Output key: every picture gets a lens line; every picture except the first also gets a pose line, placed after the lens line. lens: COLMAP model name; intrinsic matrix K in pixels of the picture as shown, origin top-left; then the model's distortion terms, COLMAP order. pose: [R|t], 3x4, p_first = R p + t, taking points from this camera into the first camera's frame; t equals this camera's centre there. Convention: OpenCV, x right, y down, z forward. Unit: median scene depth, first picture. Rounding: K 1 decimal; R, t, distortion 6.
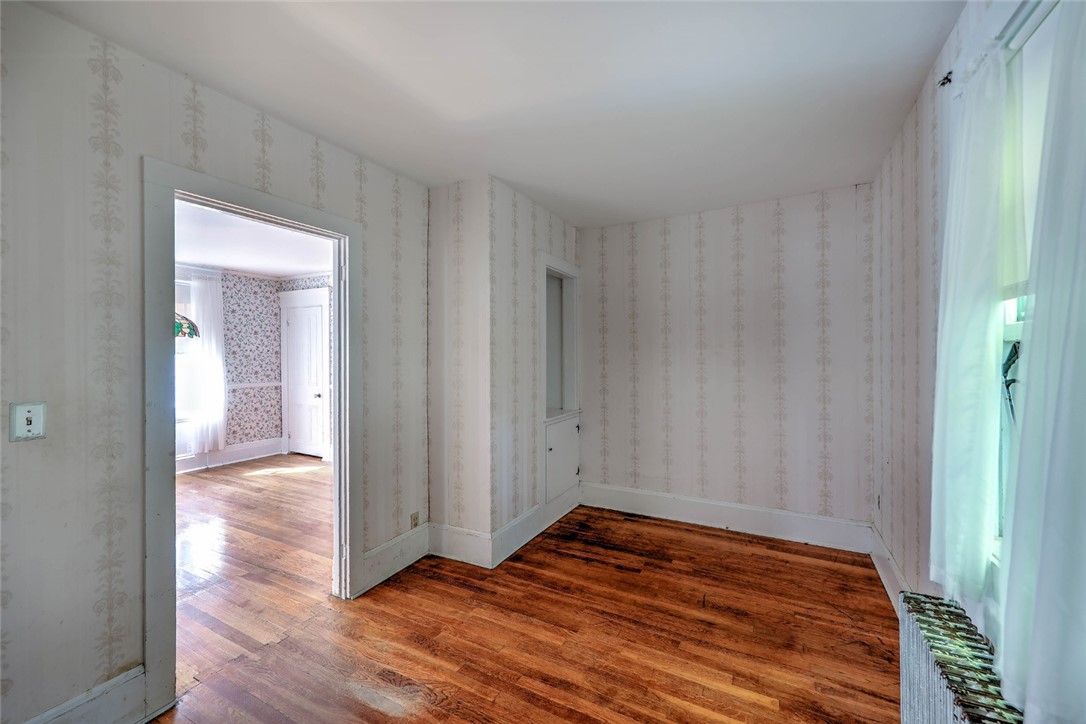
lens RADIAL K [[439.9, 0, 540.0], [0, 439.9, 355.8], [0, 0, 1]] dist [0.000792, -0.000037]
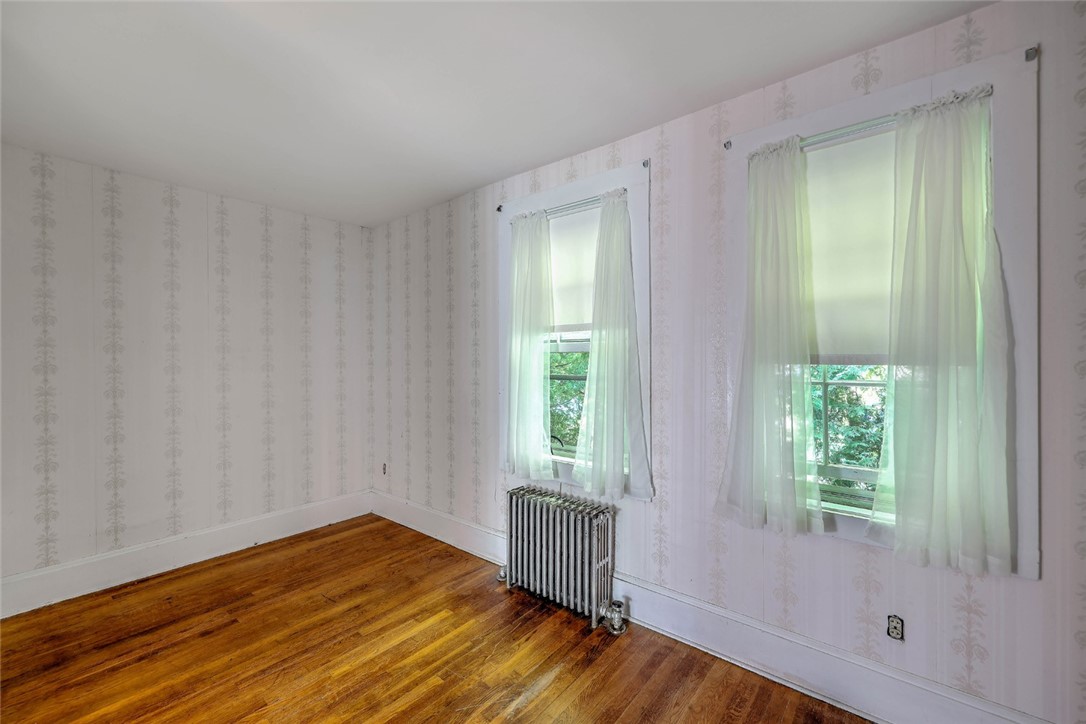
lens RADIAL K [[439.9, 0, 540.0], [0, 439.9, 355.8], [0, 0, 1]] dist [0.000792, -0.000037]
pose [[0.189717, 0.012606, 0.981758, -0.513729], [0.002091, 0.999910, -0.013243, 0.004834], [-0.981837, 0.004565, 0.189674, 0.298714]]
